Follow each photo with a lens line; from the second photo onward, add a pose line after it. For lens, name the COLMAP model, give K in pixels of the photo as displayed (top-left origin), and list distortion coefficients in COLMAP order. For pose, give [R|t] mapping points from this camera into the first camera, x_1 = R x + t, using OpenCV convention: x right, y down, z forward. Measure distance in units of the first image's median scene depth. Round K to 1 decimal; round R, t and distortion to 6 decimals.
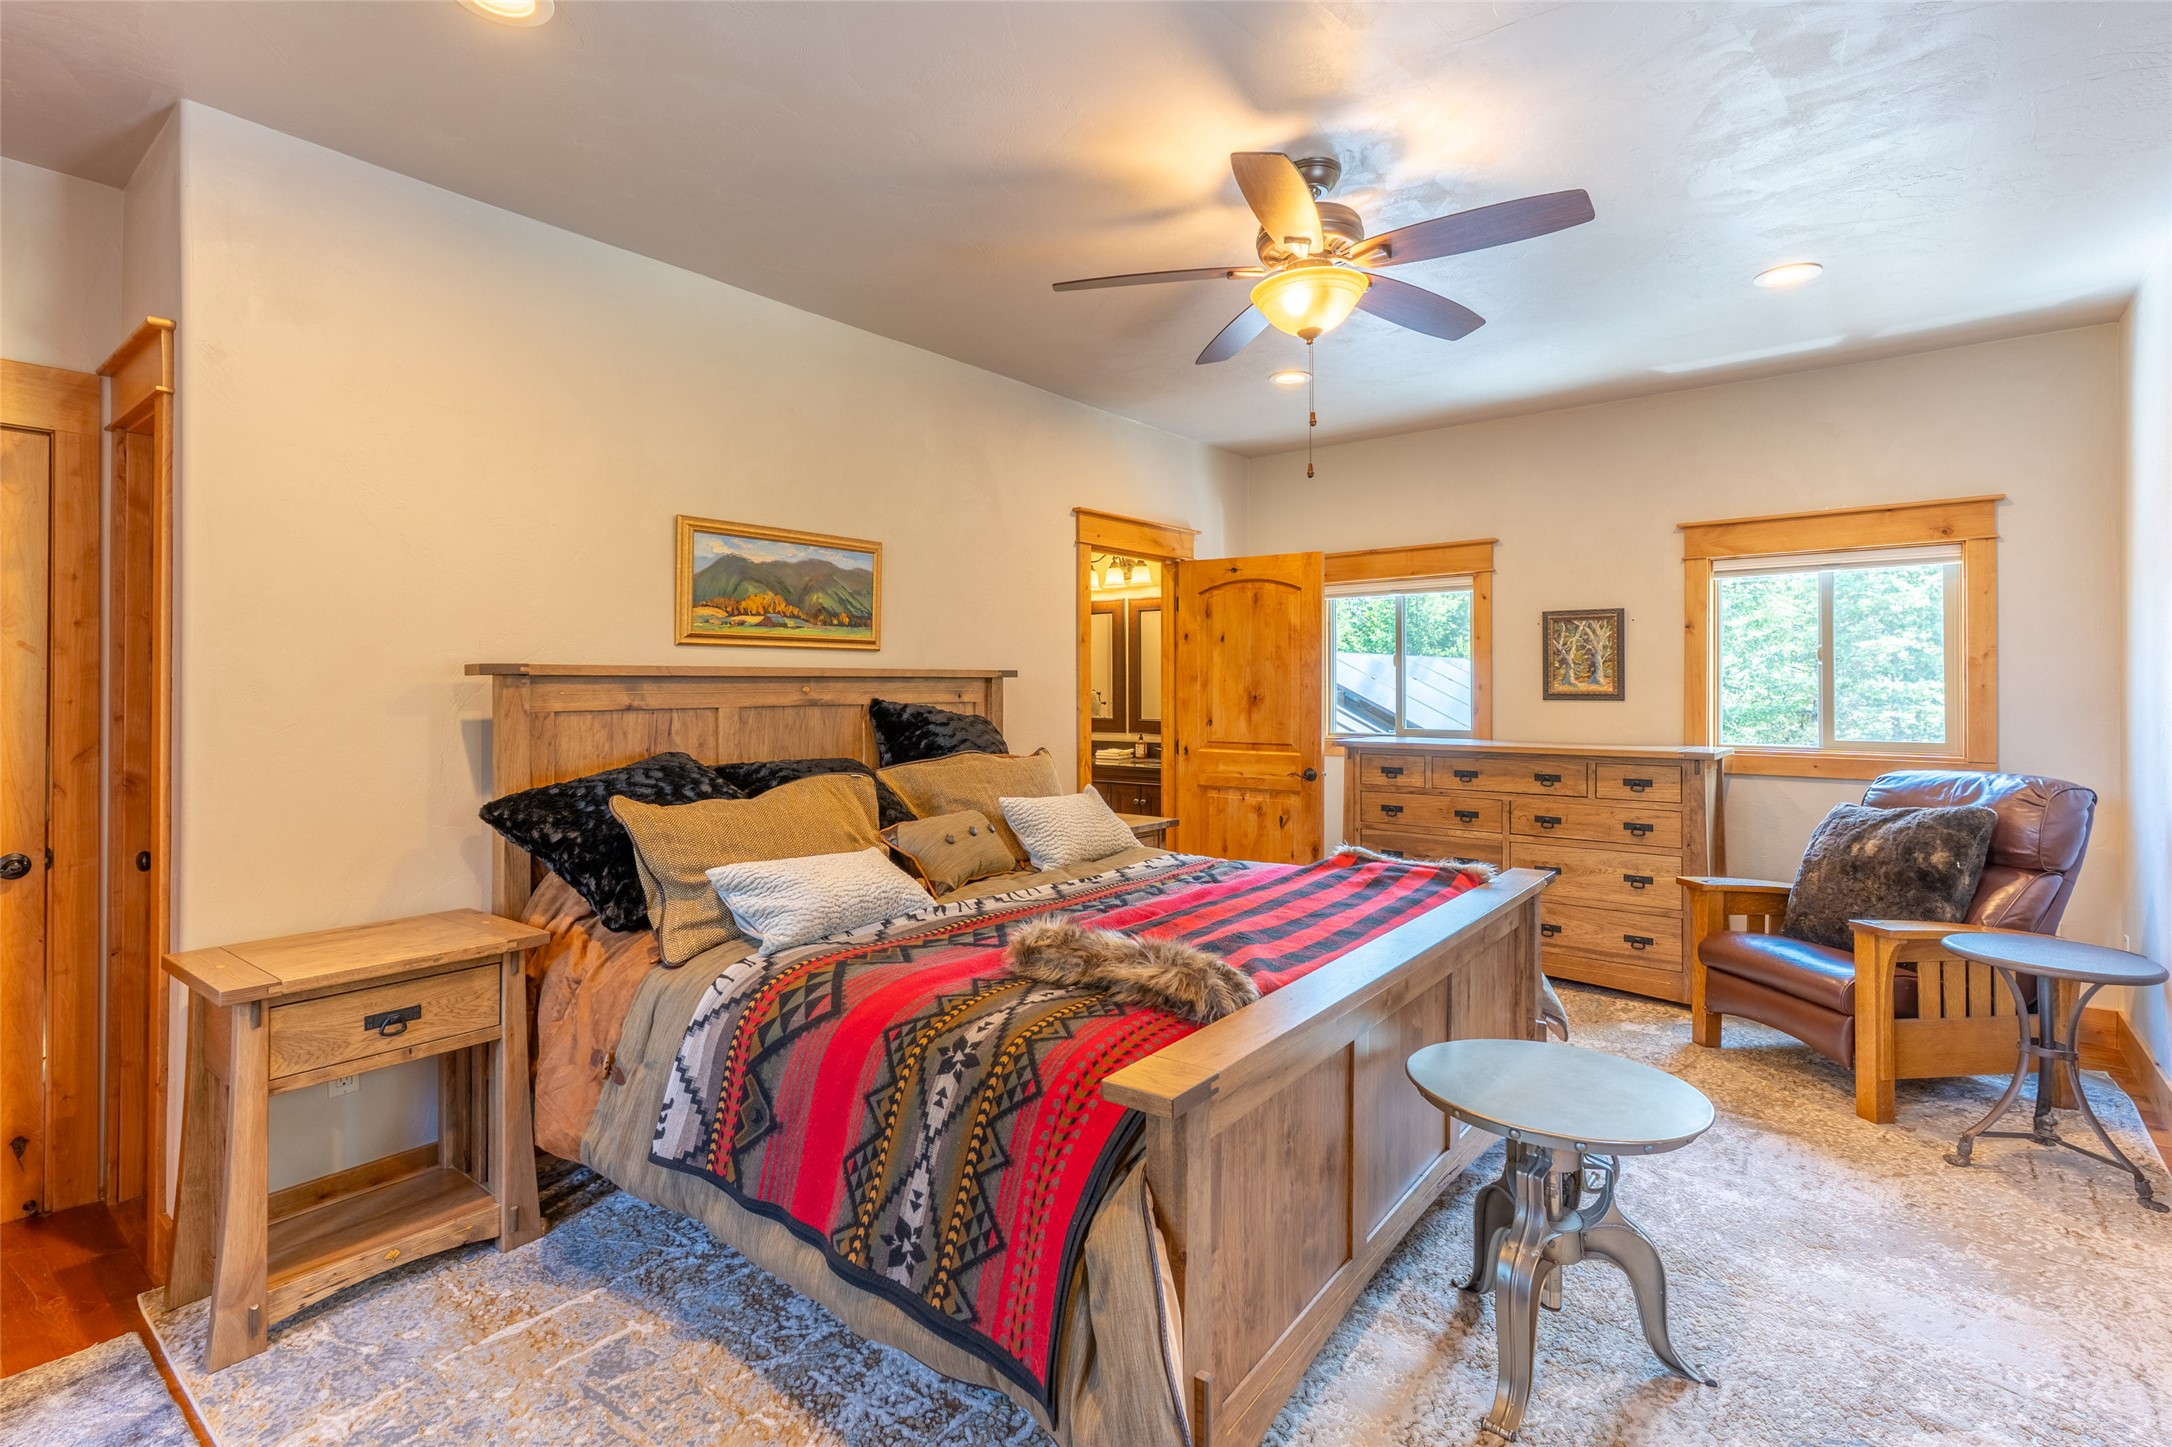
lens RADIAL K [[1032.8, 0, 1062.8], [0, 1032.8, 683.1], [0, 0, 1]] dist [-0.001307, 0.002591]
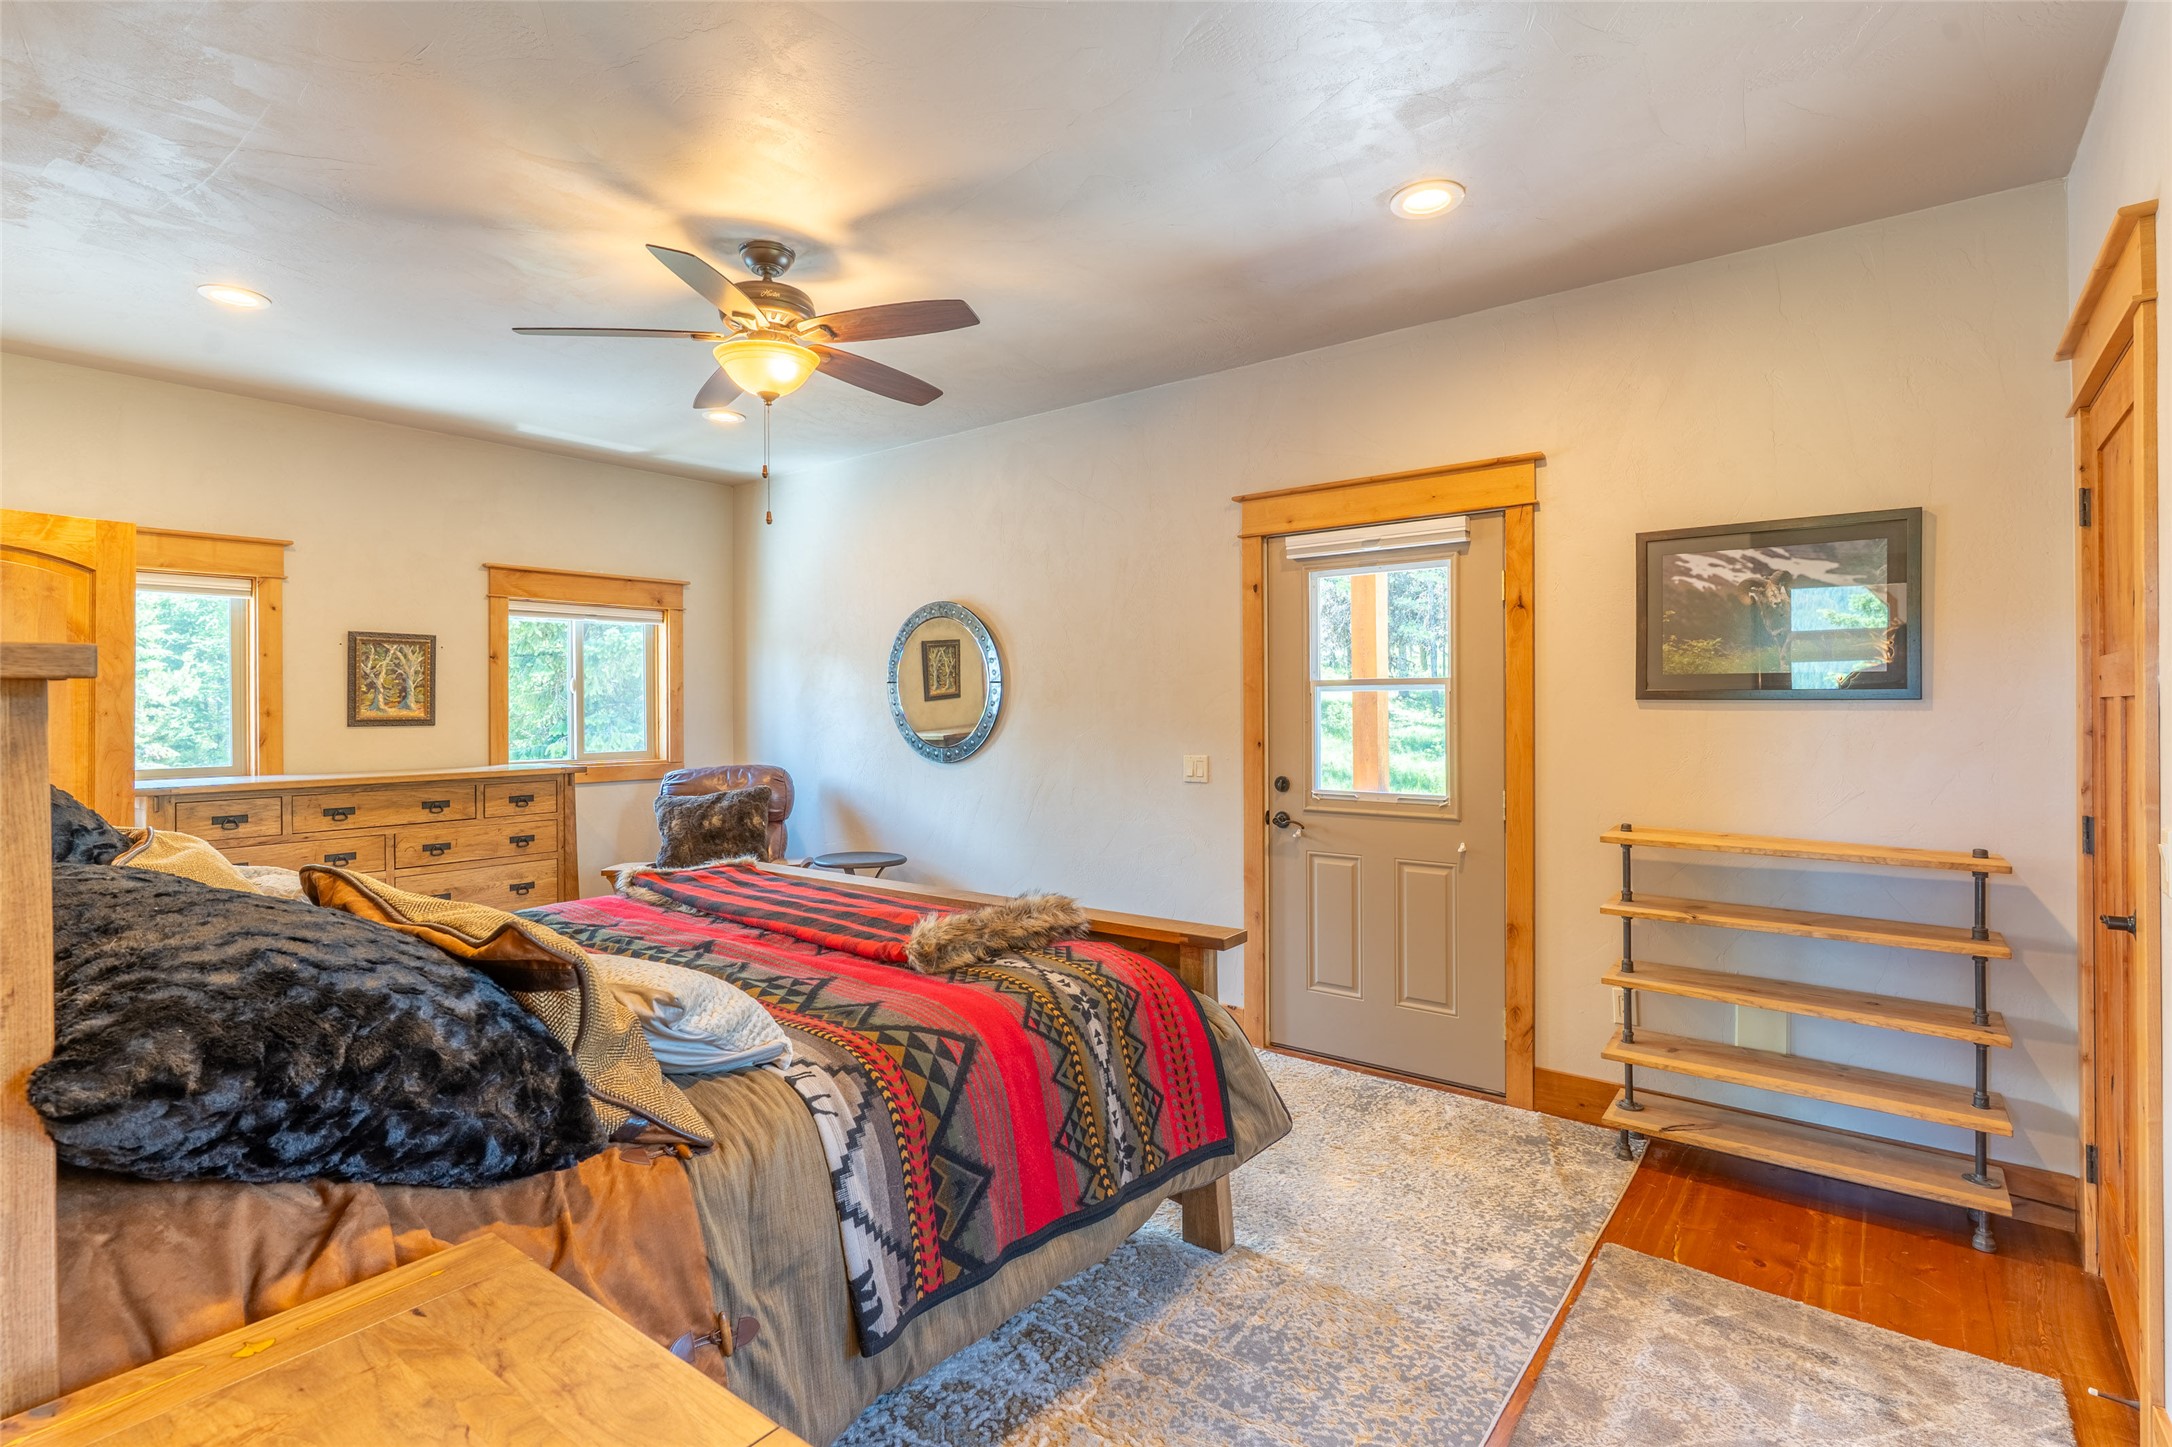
lens RADIAL K [[1032.8, 0, 1084.3], [0, 1032.8, 709.1], [0, 0, 1]] dist [-0.001307, 0.002591]
pose [[-0.013512, -0.001254, 0.999908, -0.526570], [0.002072, 0.999997, 0.001282, 0.000830], [-0.999907, 0.002089, -0.013509, 0.397679]]
